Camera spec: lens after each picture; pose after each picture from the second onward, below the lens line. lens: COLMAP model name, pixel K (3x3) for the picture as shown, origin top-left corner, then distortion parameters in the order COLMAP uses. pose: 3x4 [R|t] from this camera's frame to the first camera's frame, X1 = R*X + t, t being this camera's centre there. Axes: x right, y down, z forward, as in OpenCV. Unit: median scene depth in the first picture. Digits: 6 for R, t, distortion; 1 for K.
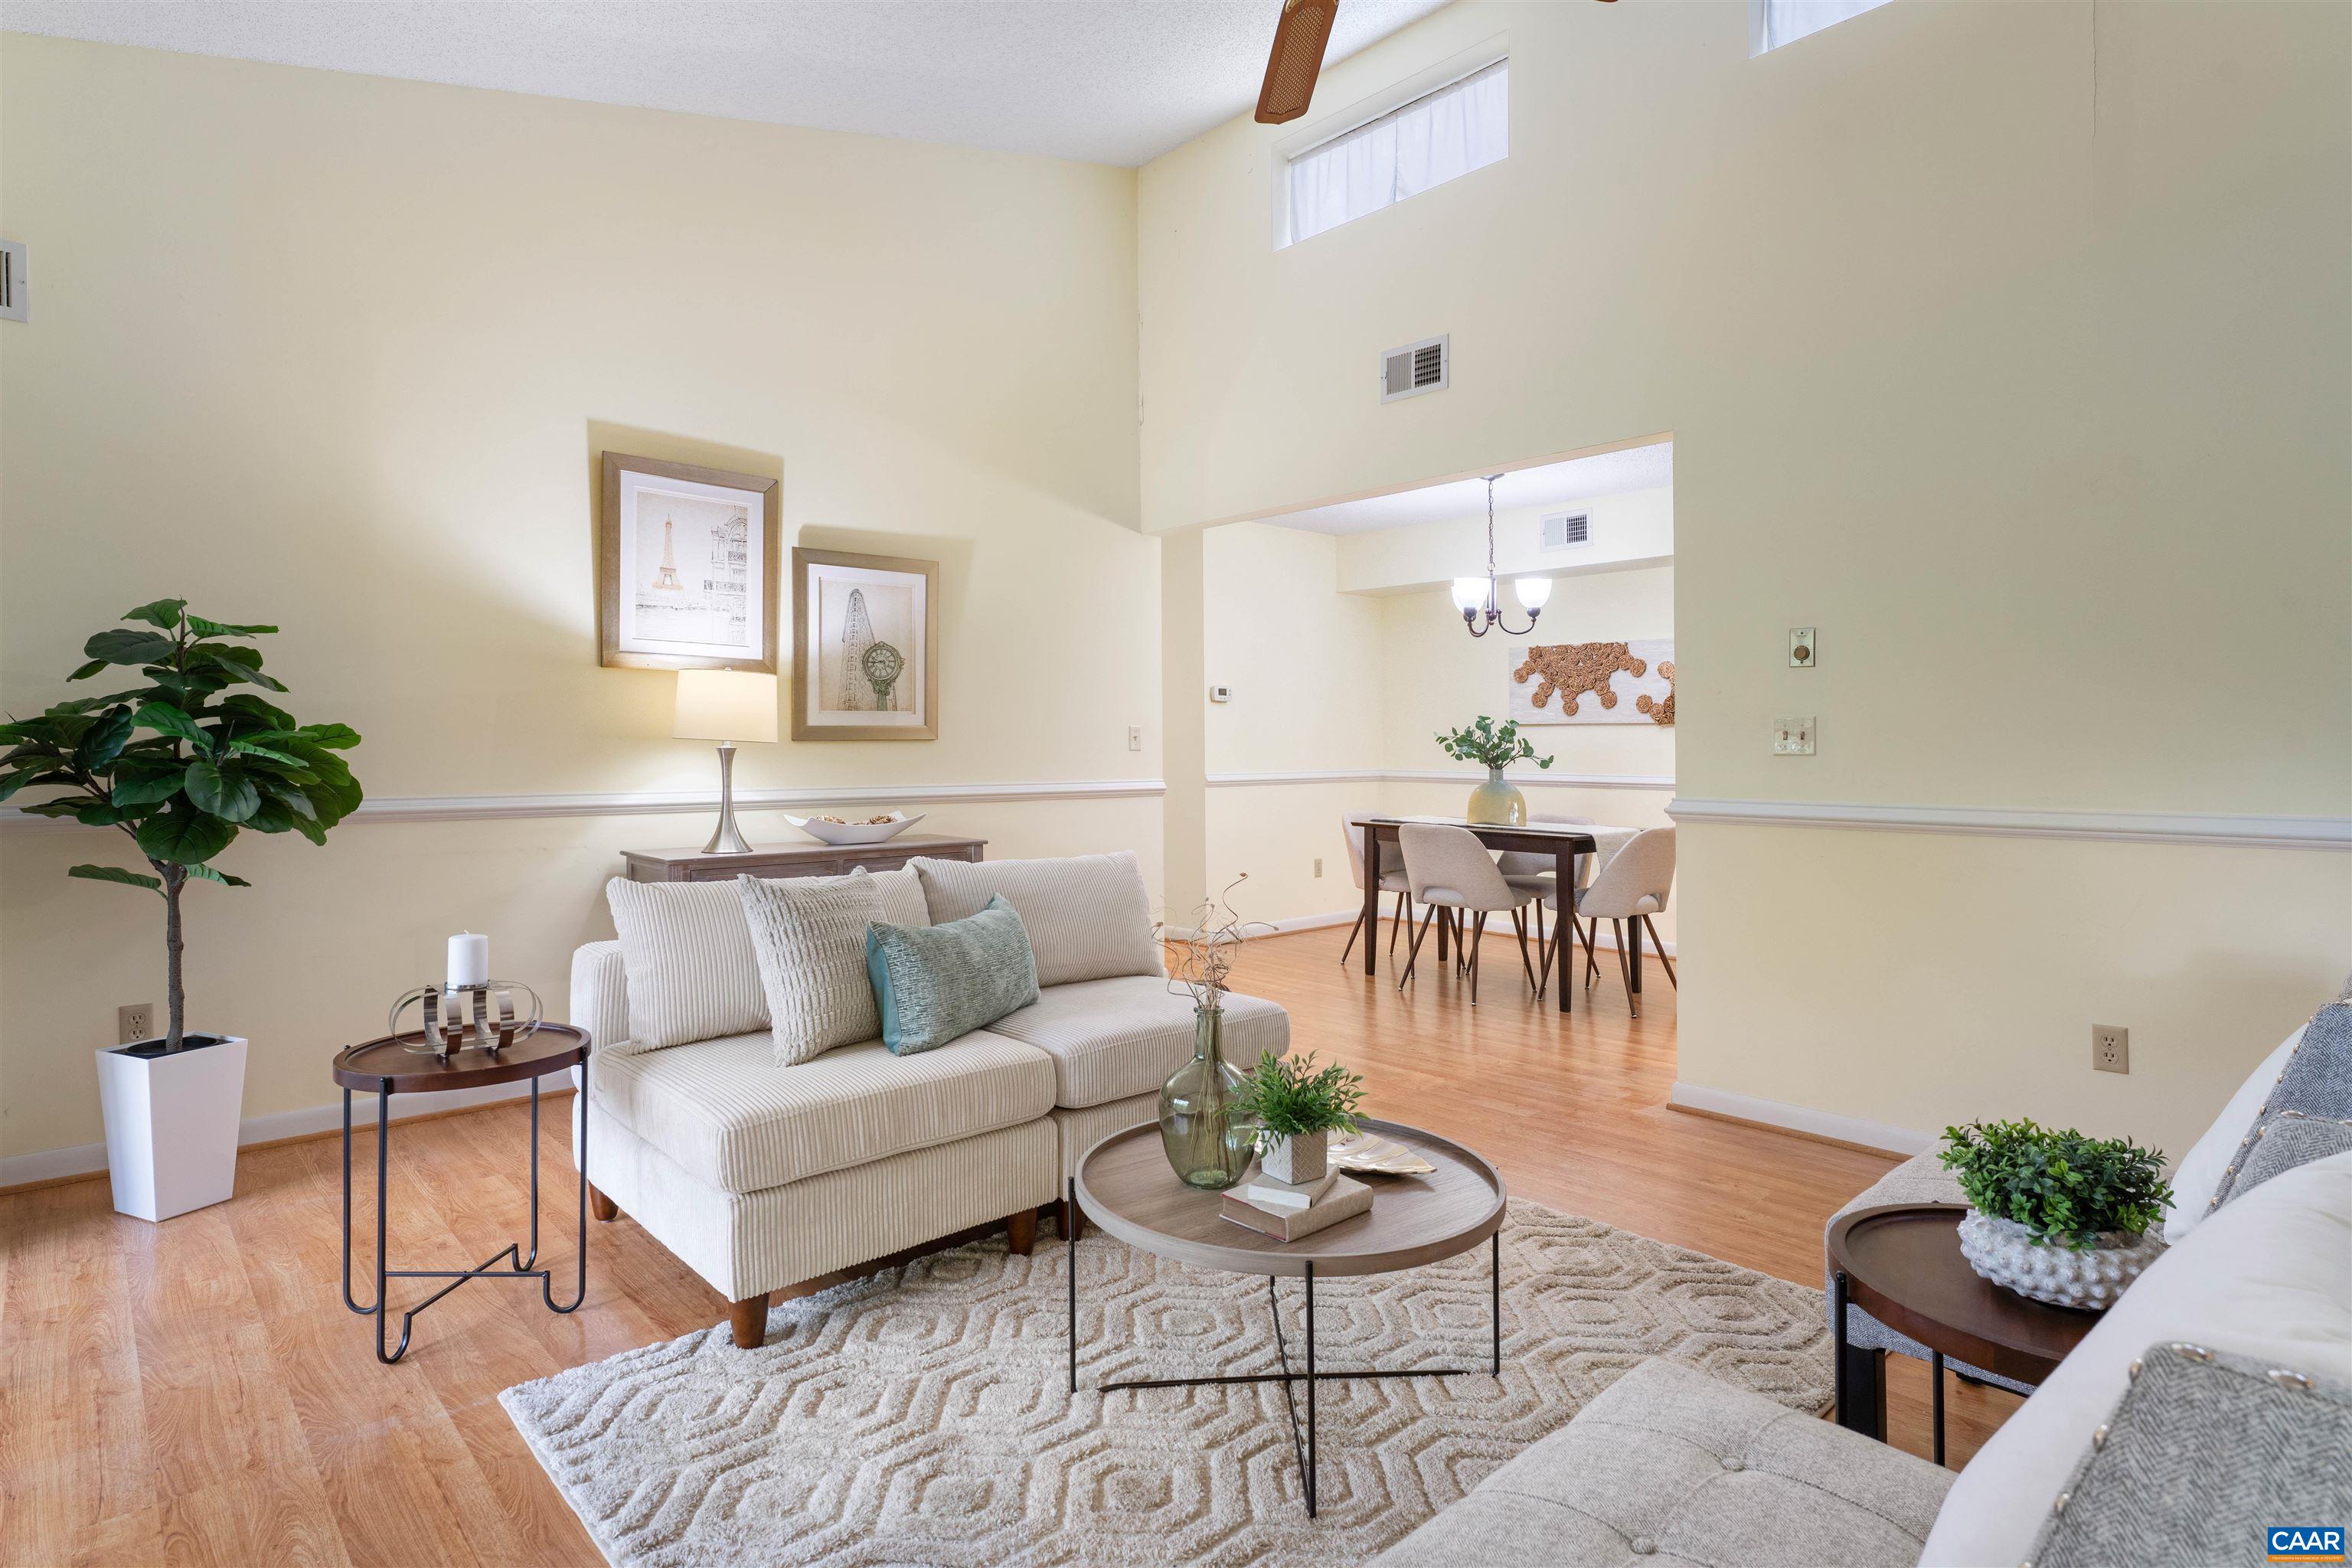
lens RADIAL K [[1228.3, 0, 1144.7], [0, 1228.3, 733.5], [0, 0, 1]] dist [-0.001175, -0.000188]
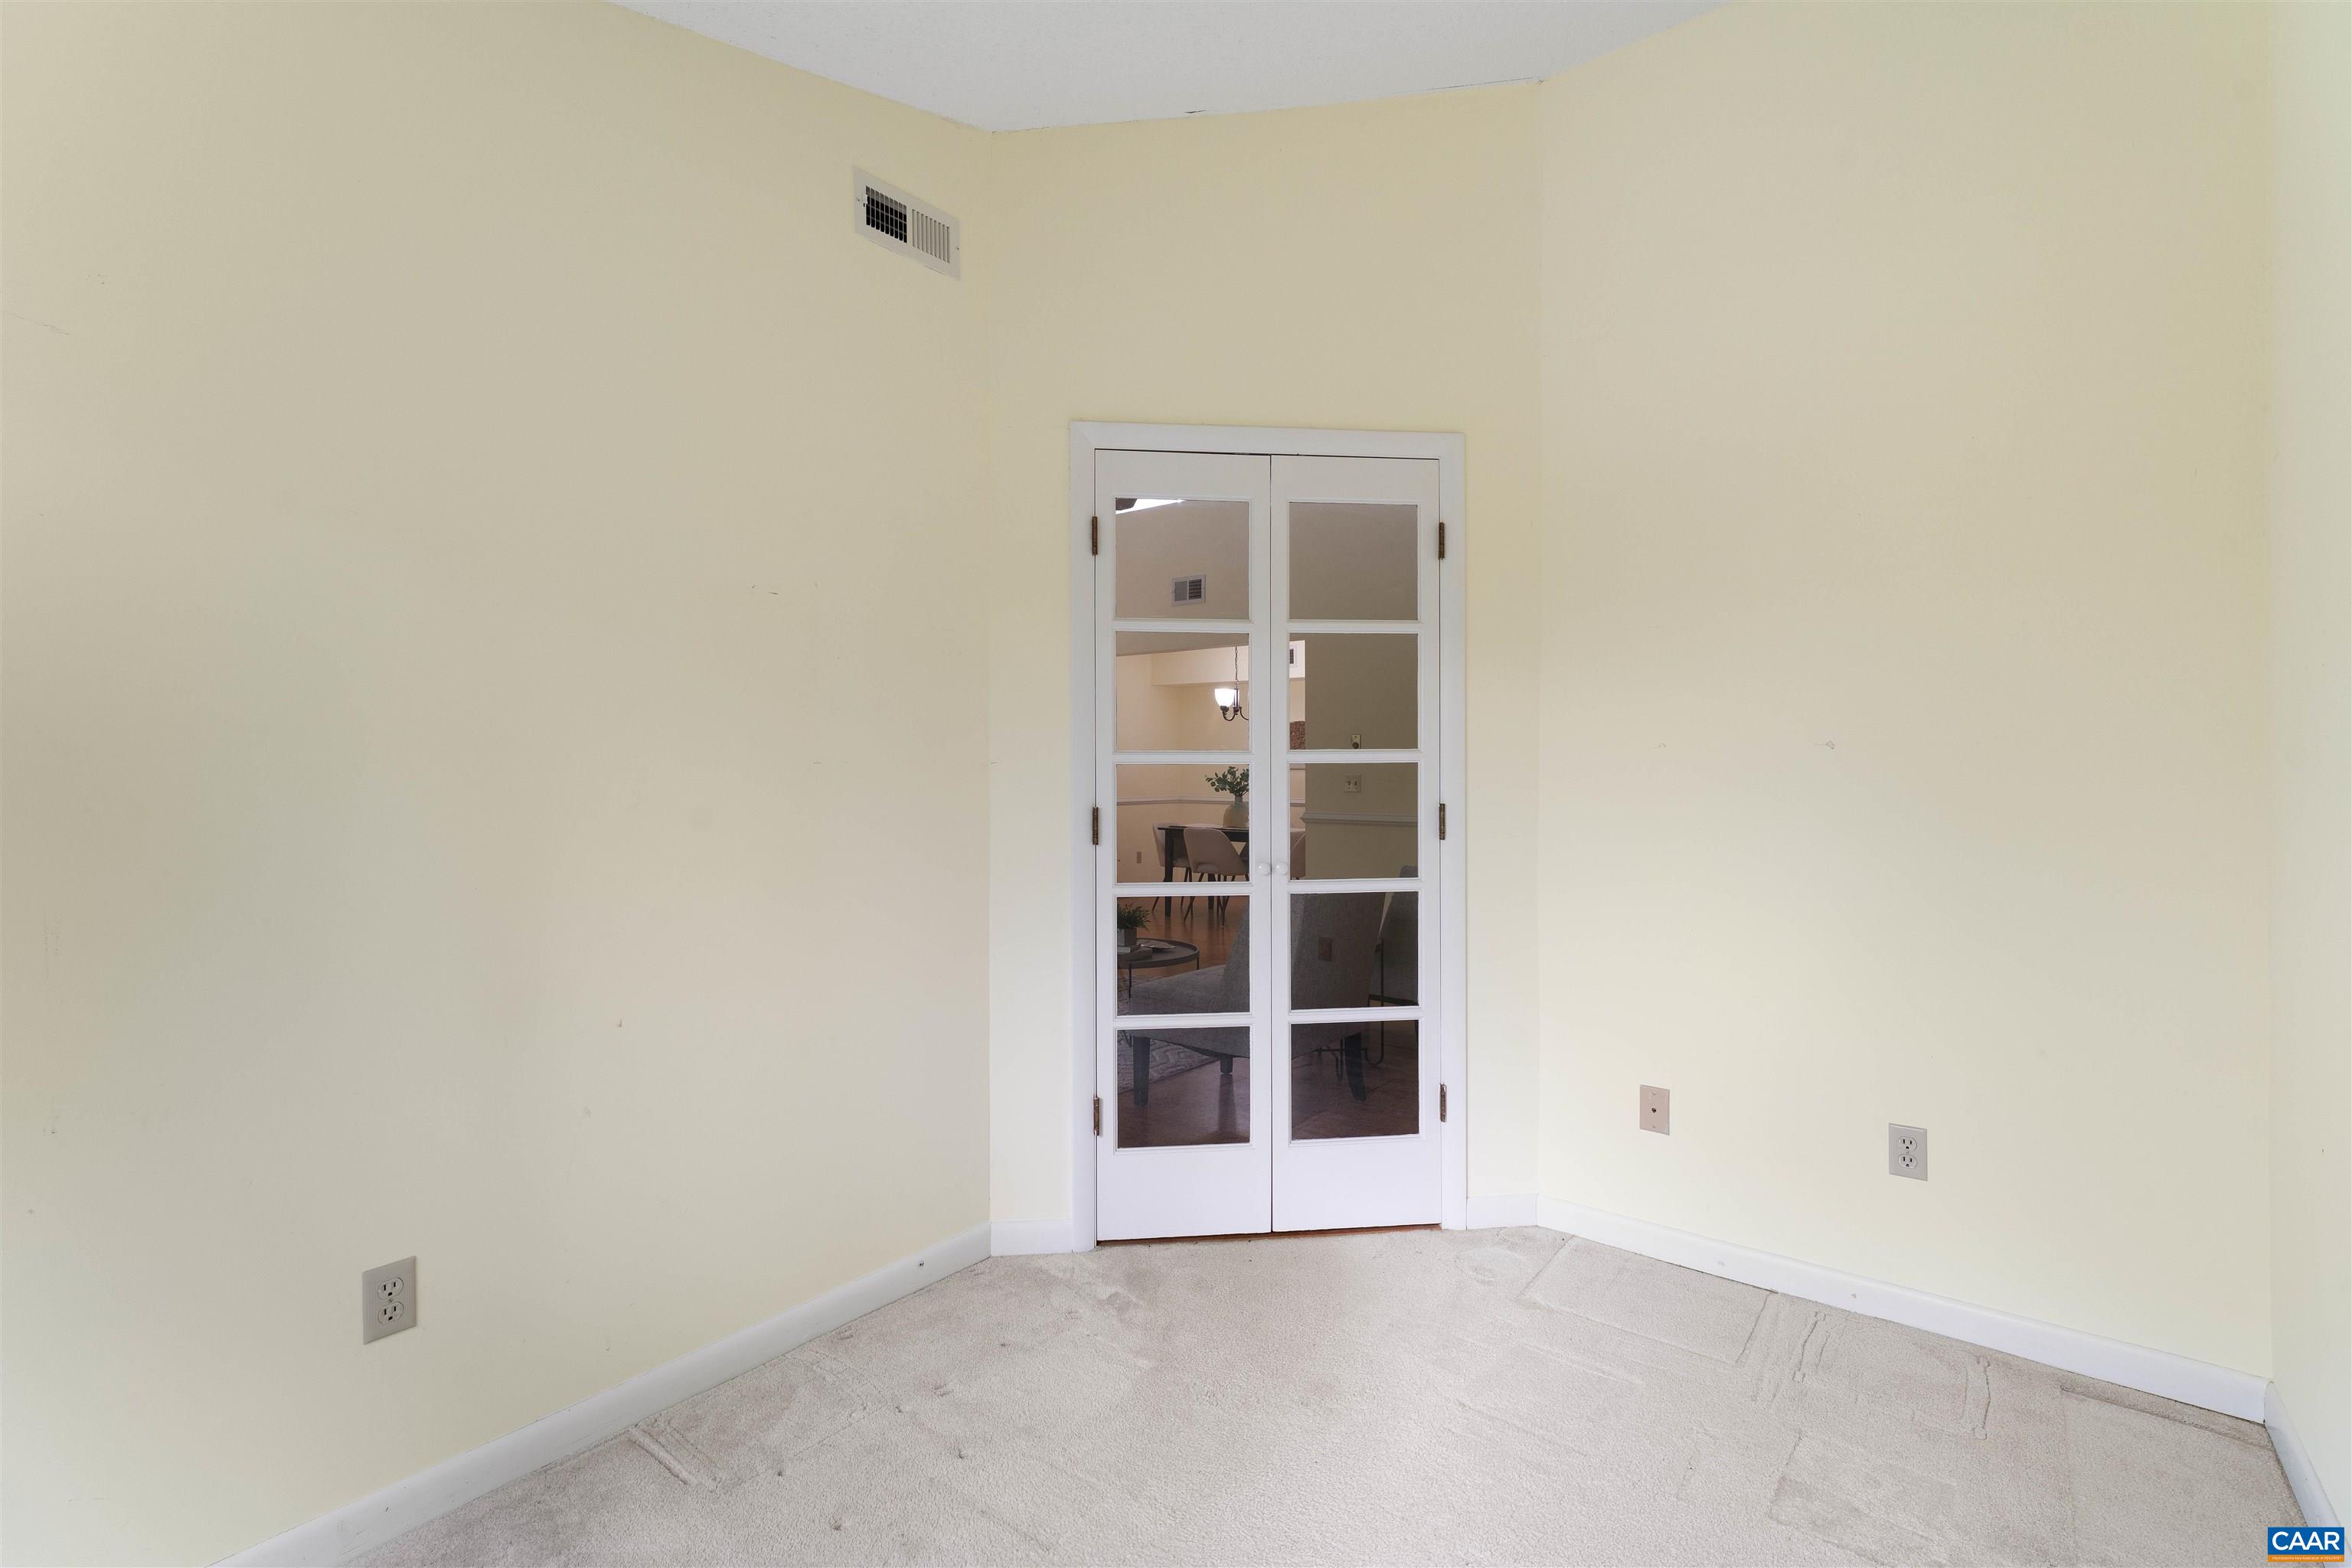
lens RADIAL K [[1101.0, 0, 1176.0], [0, 1101.0, 784.0], [0, 0, 1]] dist [0.000201, -0.000004]
pose [[0.985751, 0.003434, 0.168175, -0.068070], [-0.006854, 0.999781, 0.019759, -0.019419], [-0.168070, -0.020630, 0.985559, -0.536683]]
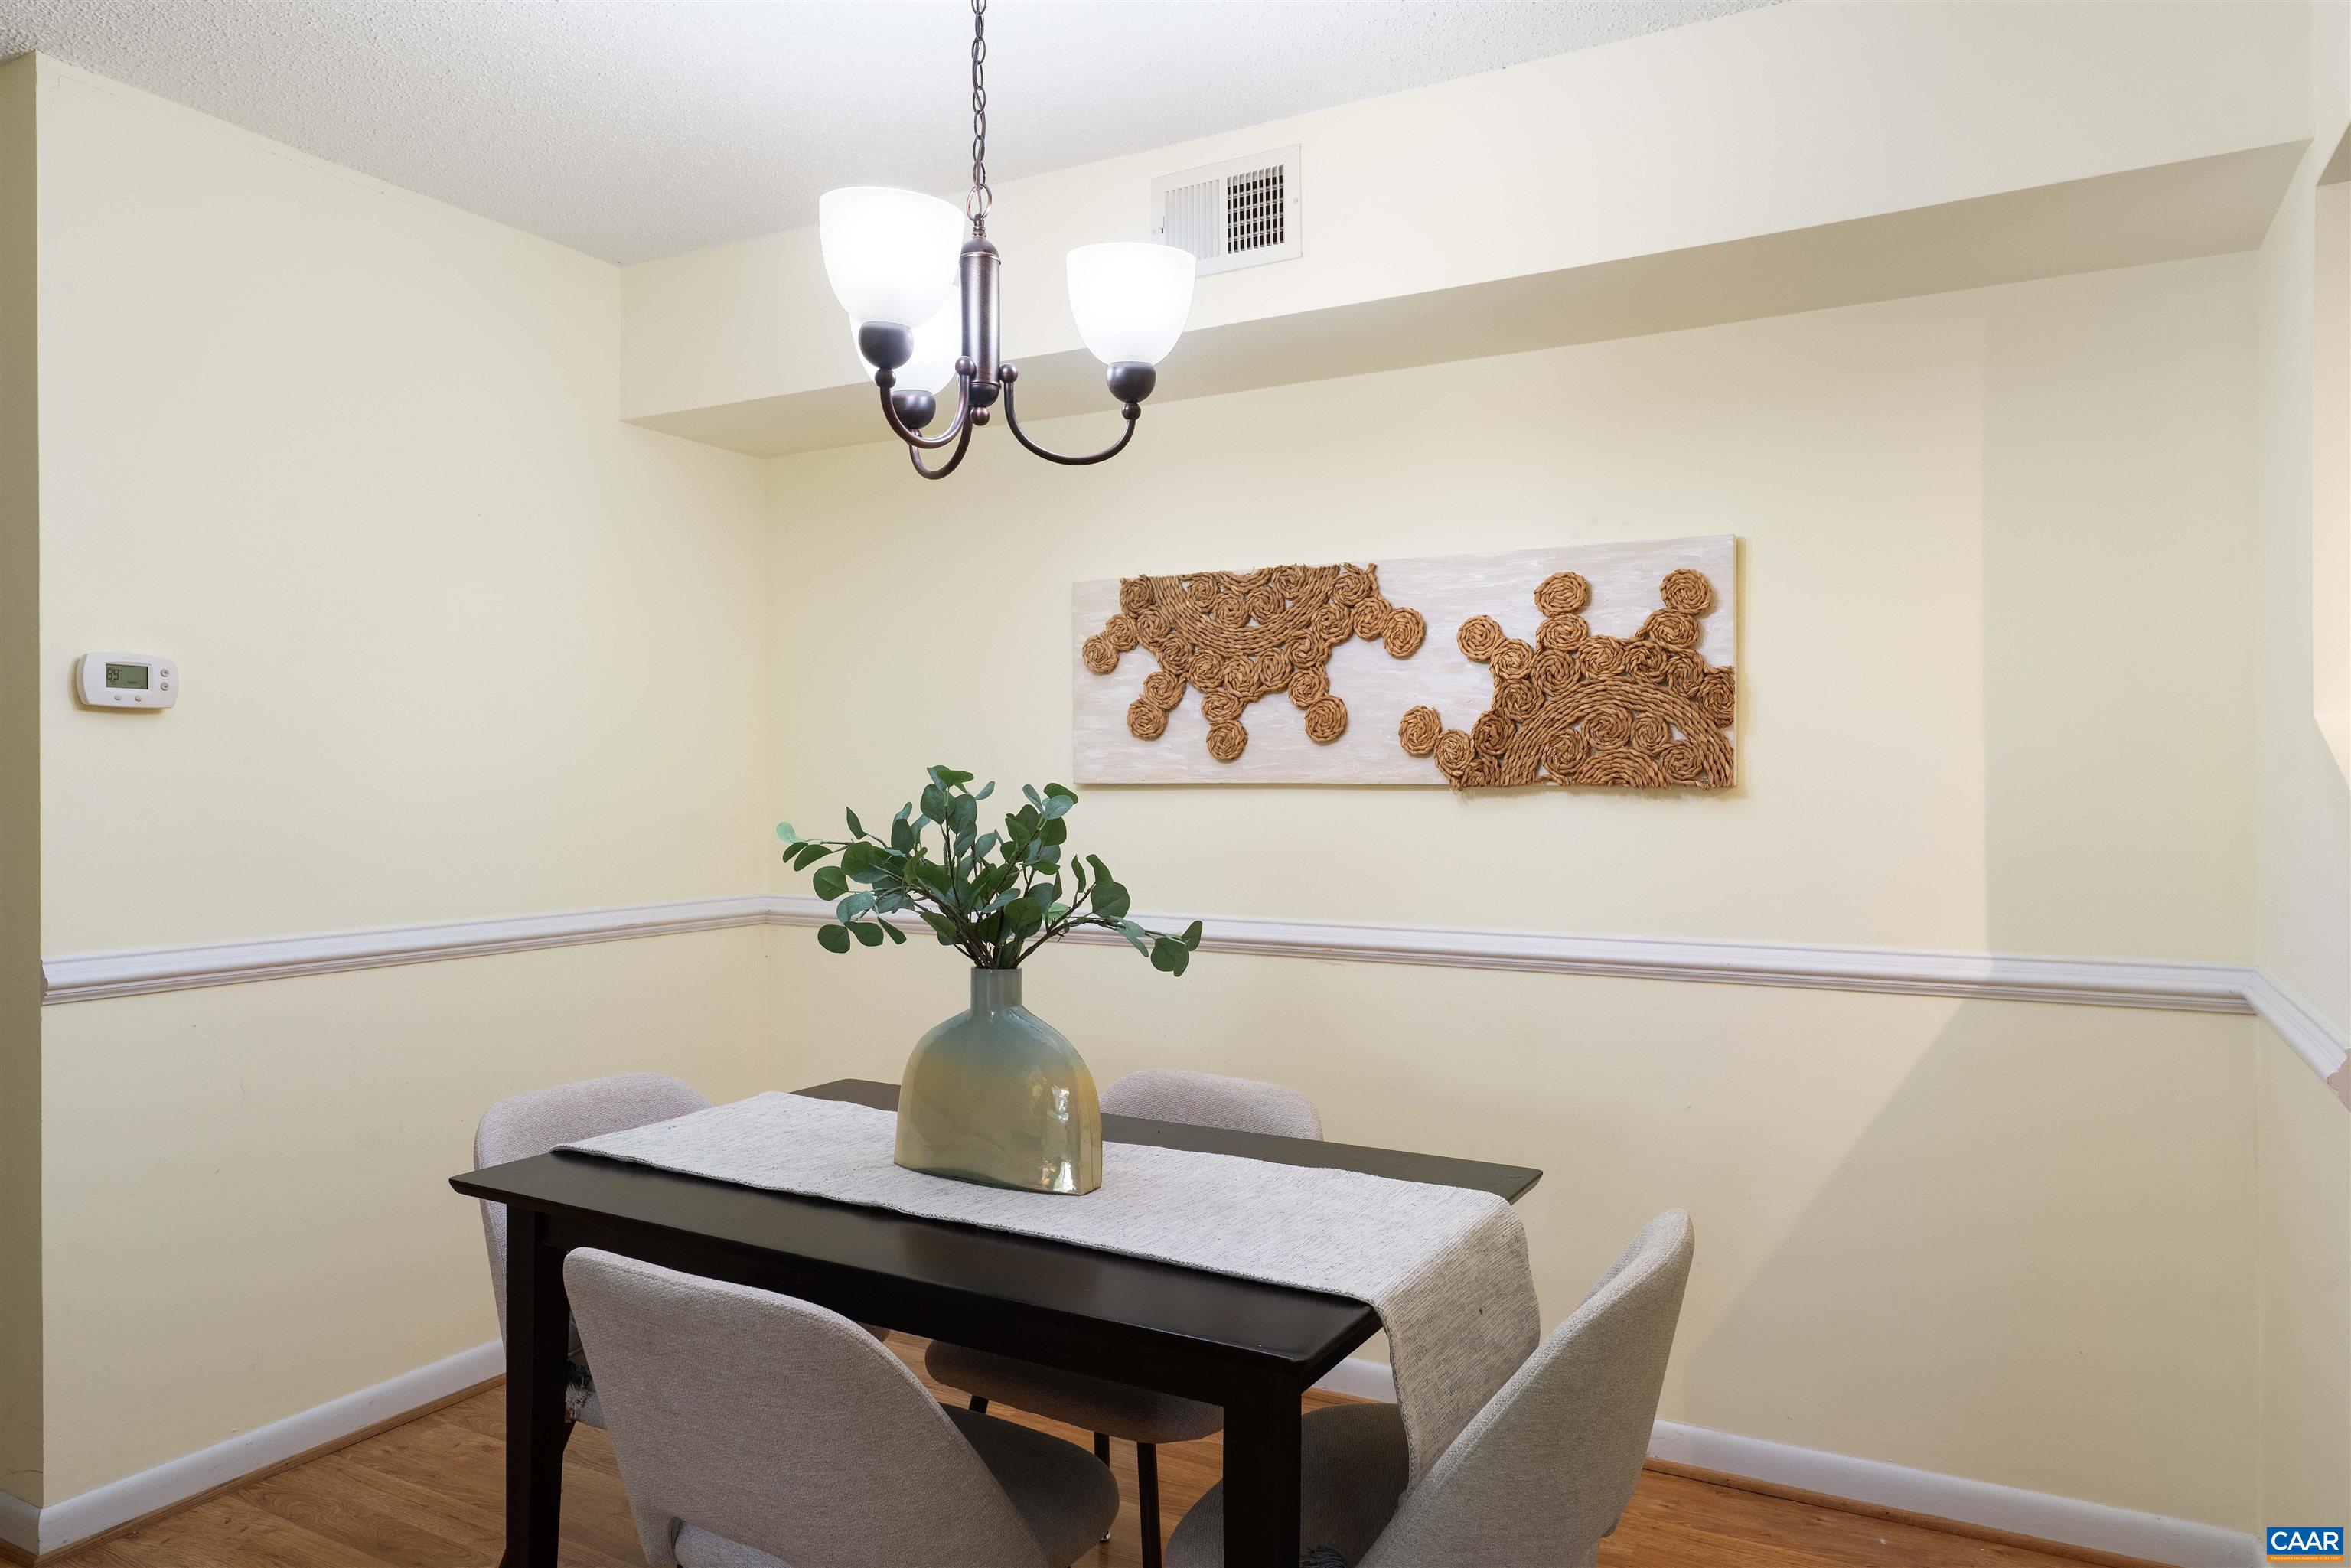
lens RADIAL K [[1509.6, 0, 1175.5], [0, 1509.6, 784.0], [0, 0, 1]] dist [-0.005238, -0.001524]
pose [[0.945193, -0.000099, 0.326512, 0.211298], [-0.002521, 0.999968, 0.007601, -0.013082], [-0.326502, -0.008008, 0.945163, 0.662709]]
